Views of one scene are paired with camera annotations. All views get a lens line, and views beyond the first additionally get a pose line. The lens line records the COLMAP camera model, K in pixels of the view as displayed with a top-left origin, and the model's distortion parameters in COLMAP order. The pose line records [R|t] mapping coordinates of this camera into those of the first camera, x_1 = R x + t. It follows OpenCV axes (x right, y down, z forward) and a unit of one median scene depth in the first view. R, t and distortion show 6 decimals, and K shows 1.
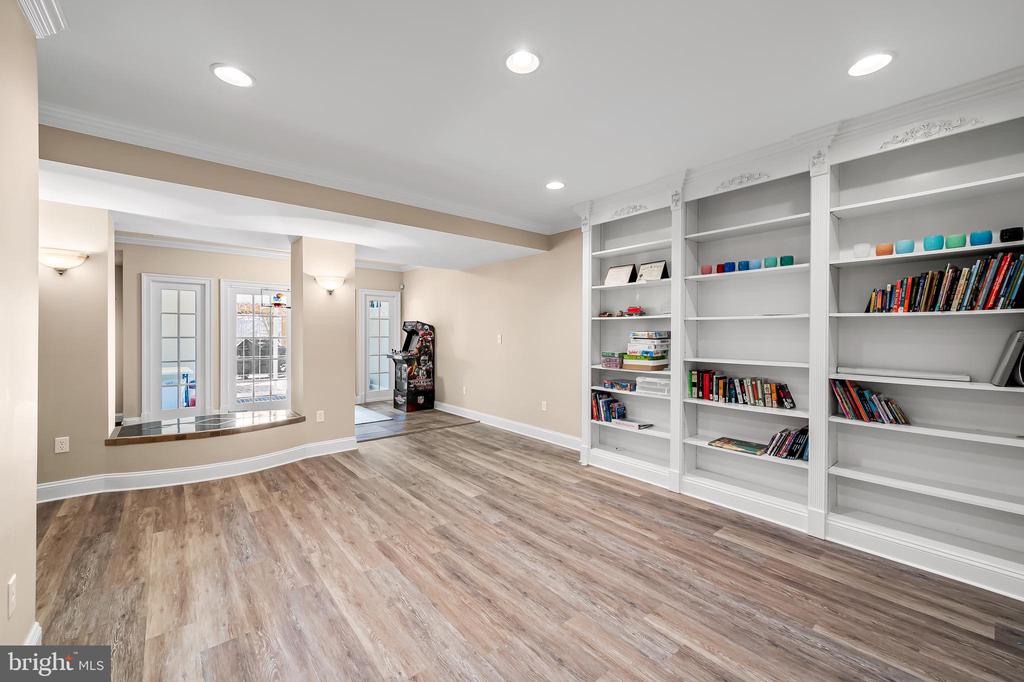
lens RADIAL K [[411.0, 0, 514.0], [0, 411.0, 336.6], [0, 0, 1]] dist [-0.000858, -0.000146]
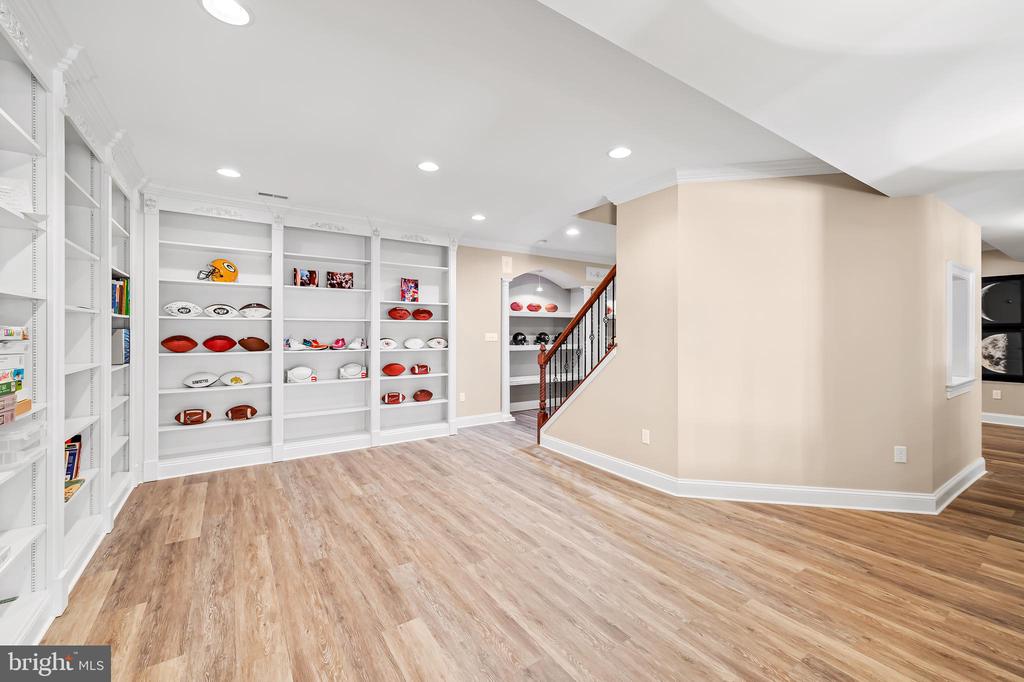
lens RADIAL K [[411.0, 0, 509.0], [0, 411.0, 334.7], [0, 0, 1]] dist [-0.000858, -0.000146]
pose [[-0.993314, -0.005929, 0.115289, -0.354436], [-0.004388, 0.999898, 0.013615, -0.014129], [-0.115358, 0.013018, -0.993239, 1.878088]]
